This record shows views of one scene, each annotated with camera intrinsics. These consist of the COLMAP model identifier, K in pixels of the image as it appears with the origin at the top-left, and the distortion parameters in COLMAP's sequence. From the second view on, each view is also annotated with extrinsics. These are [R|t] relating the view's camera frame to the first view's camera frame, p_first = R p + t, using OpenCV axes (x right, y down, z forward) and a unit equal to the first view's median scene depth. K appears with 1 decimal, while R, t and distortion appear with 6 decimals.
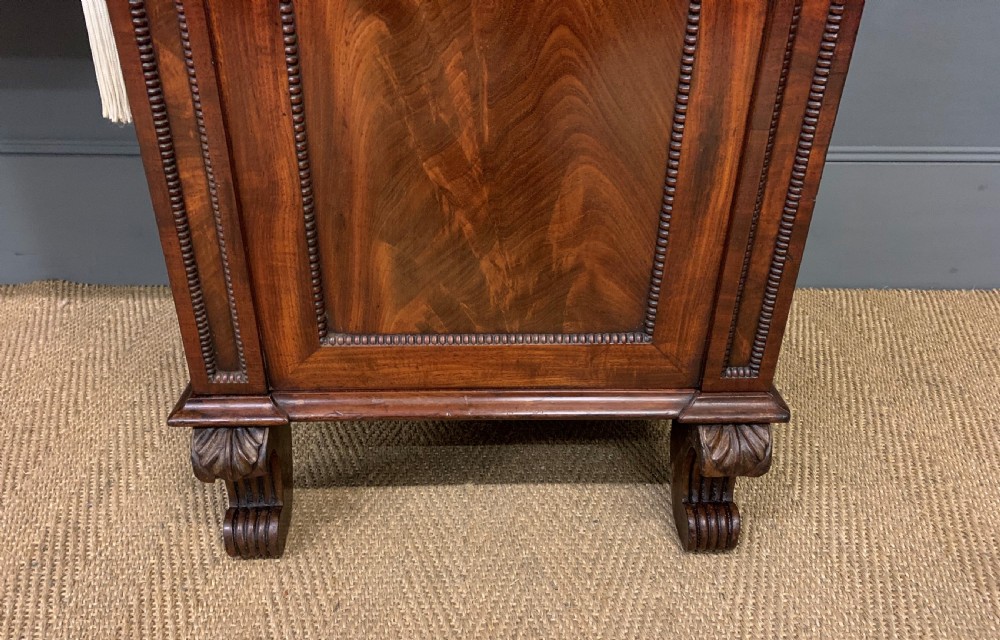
lens RADIAL K [[678.3, 0, 483.5], [0, 678.3, 333.2], [0, 0, 1]] dist [0.012550, -0.005968]
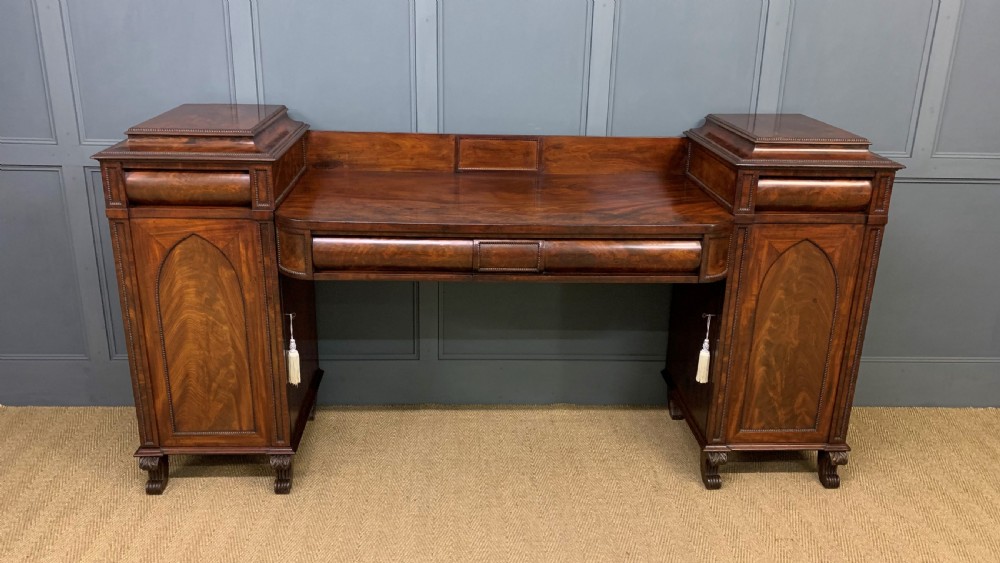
lens RADIAL K [[783.7, 0, 498.4], [0, 783.7, 256.7], [0, 0, 1]] dist [0.042215, -0.058990]
pose [[0.999729, 0.005710, 0.022569, -1.867918], [-0.001767, 0.985268, -0.171011, -0.216561], [-0.023213, 0.170925, 0.985011, -4.005493]]
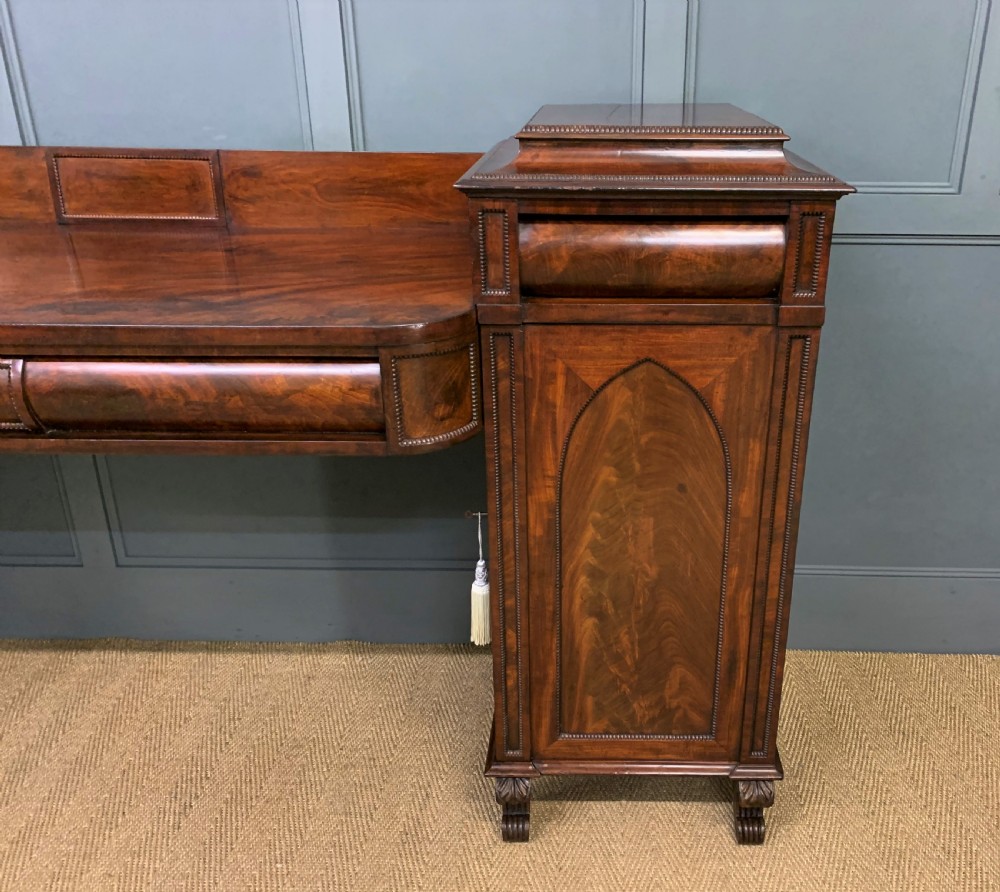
lens RADIAL K [[910.3, 0, 585.8], [0, 910.3, 437.4], [0, 0, 1]] dist [0.028572, 0.000000]
pose [[0.999325, 0.011793, -0.034805, -0.063396], [-0.014929, 0.995715, -0.091267, -0.669470], [0.033580, 0.091725, 0.995218, -1.952582]]
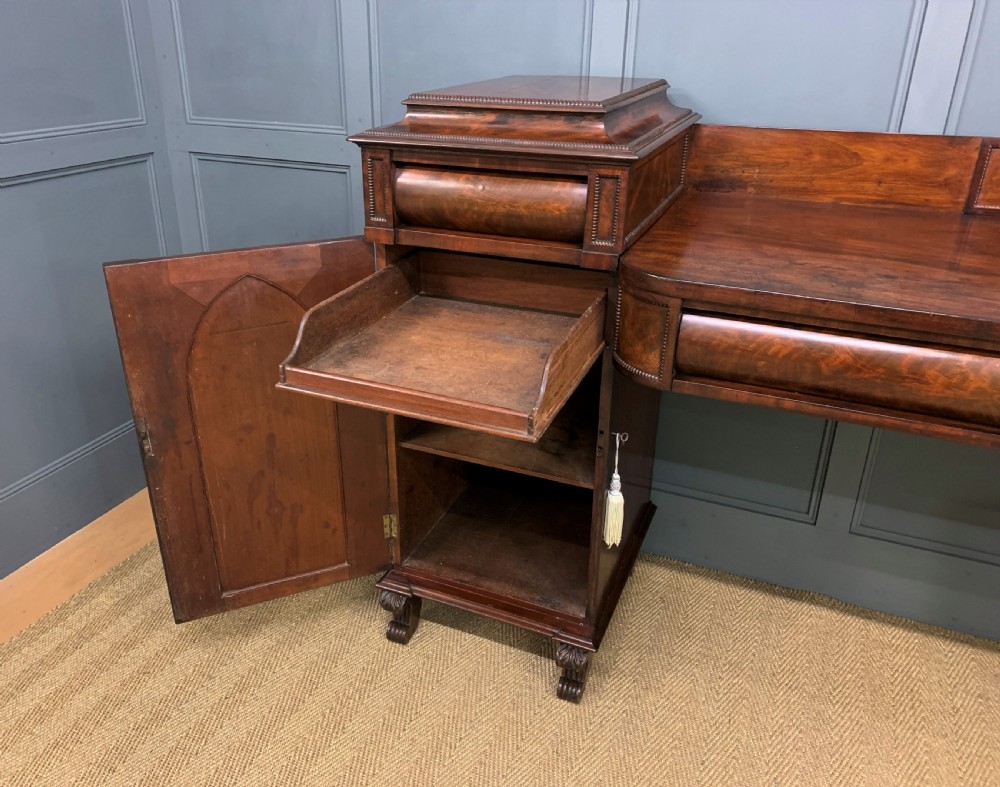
lens RADIAL K [[800.7, 0, 471.2], [0, 800.7, 389.3], [0, 0, 1]] dist [0.044554, -0.027593]
pose [[0.900628, 0.172485, -0.398896, -2.369915], [-0.198143, 0.979887, -0.023660, -0.656848], [0.386793, 0.100348, 0.916691, -2.126056]]
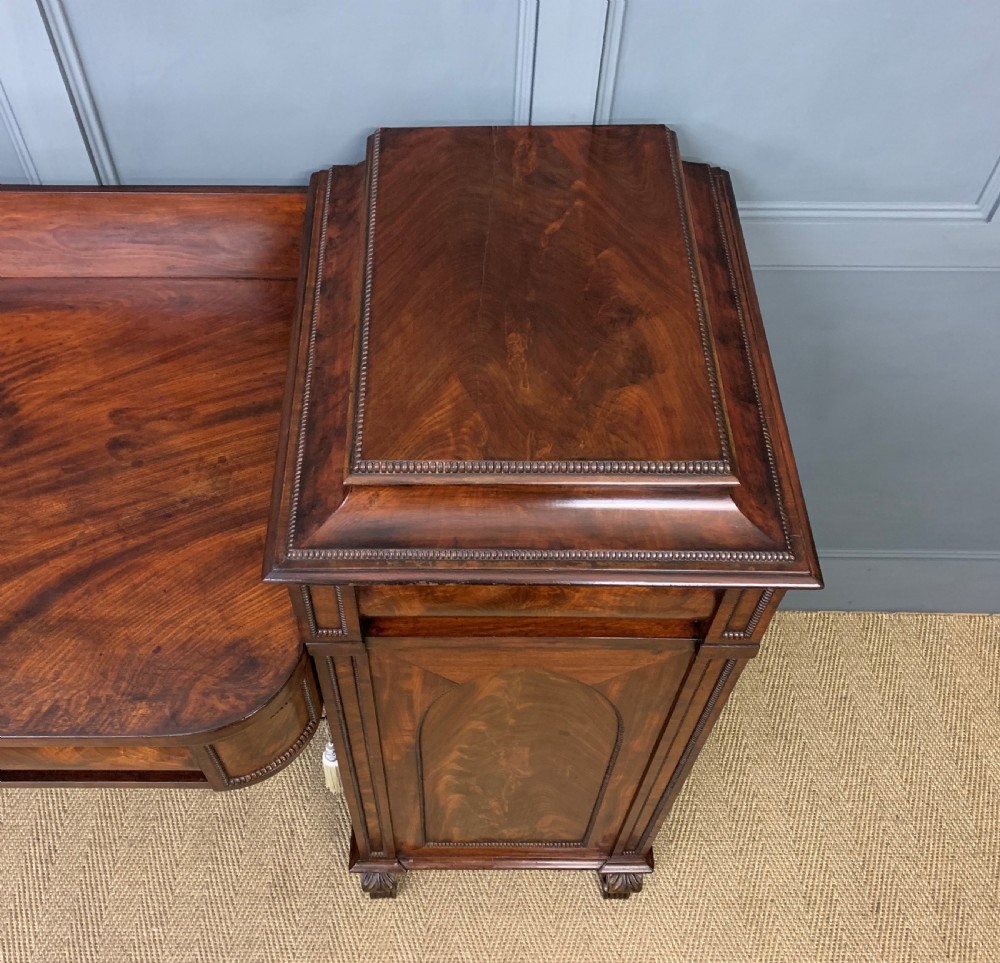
lens RADIAL K [[1044.8, 0, 452.3], [0, 1044.8, 465.1], [0, 0, 1]] dist [0.020295, 0.000000]
pose [[0.999536, 0.018410, -0.024246, -0.096590], [-0.006082, 0.901132, 0.433503, -2.419506], [0.029830, -0.433155, 0.900826, -1.361713]]
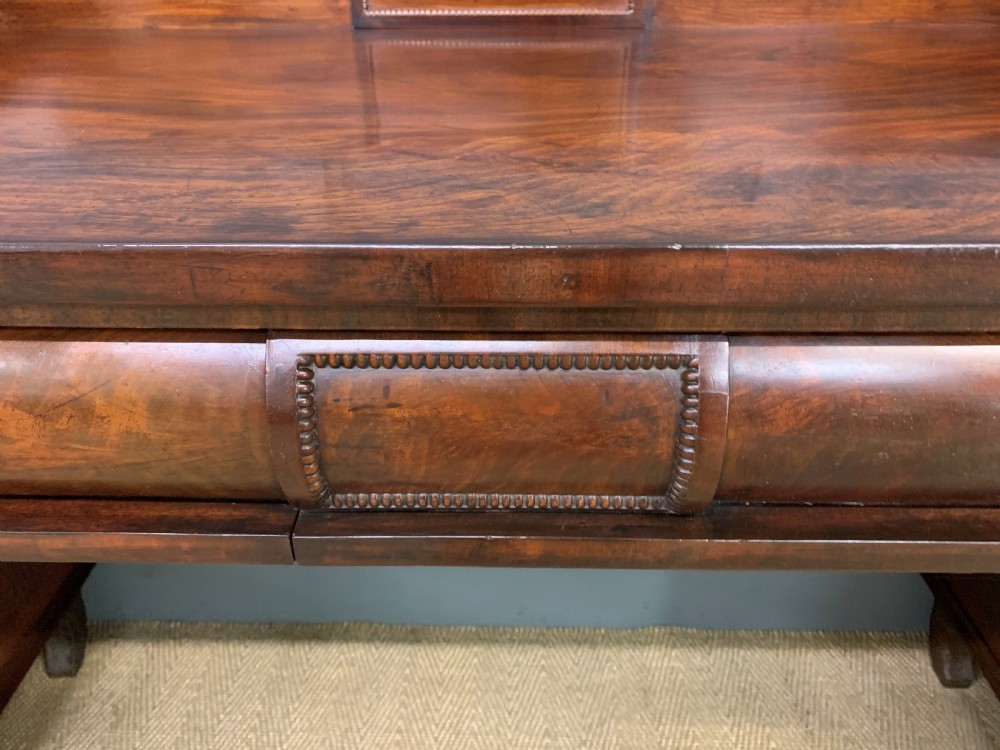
lens RADIAL K [[771.7, 0, 490.7], [0, 771.7, 363.3], [0, 0, 1]] dist [0.027336, -0.028443]
pose [[0.998816, 0.006128, -0.048263, -1.686685], [-0.005116, 0.999765, 0.021067, -1.037216], [0.048381, -0.020796, 0.998612, -0.439840]]
